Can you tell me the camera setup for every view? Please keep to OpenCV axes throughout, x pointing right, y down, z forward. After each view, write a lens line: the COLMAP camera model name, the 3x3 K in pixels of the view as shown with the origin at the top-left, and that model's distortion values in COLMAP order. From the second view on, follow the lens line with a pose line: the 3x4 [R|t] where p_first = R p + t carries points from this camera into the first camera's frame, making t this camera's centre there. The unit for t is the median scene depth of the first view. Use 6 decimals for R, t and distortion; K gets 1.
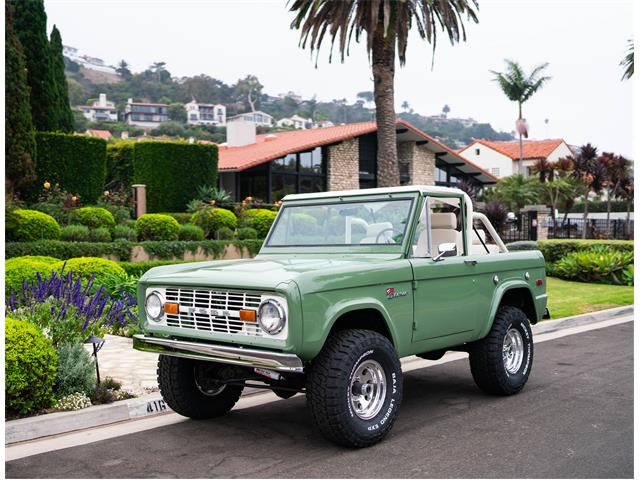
lens RADIAL K [[820.2, 0, 282.3], [0, 820.2, 284.7], [0, 0, 1]] dist [-0.012807, 0.000000]
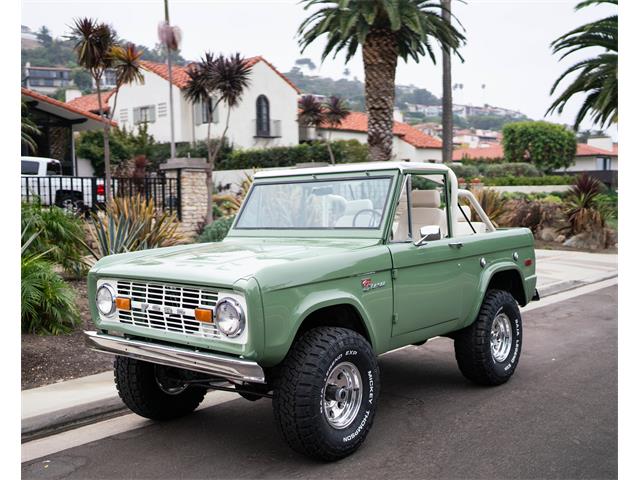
lens RADIAL K [[749.4, 0, 280.2], [0, 749.4, 274.9], [0, 0, 1]] dist [-0.005174, 0.000000]
pose [[0.999936, -0.011321, 0.000668, 0.035898], [0.011285, 0.999138, 0.039938, -0.033180], [-0.001119, -0.039928, 0.999202, 0.179641]]
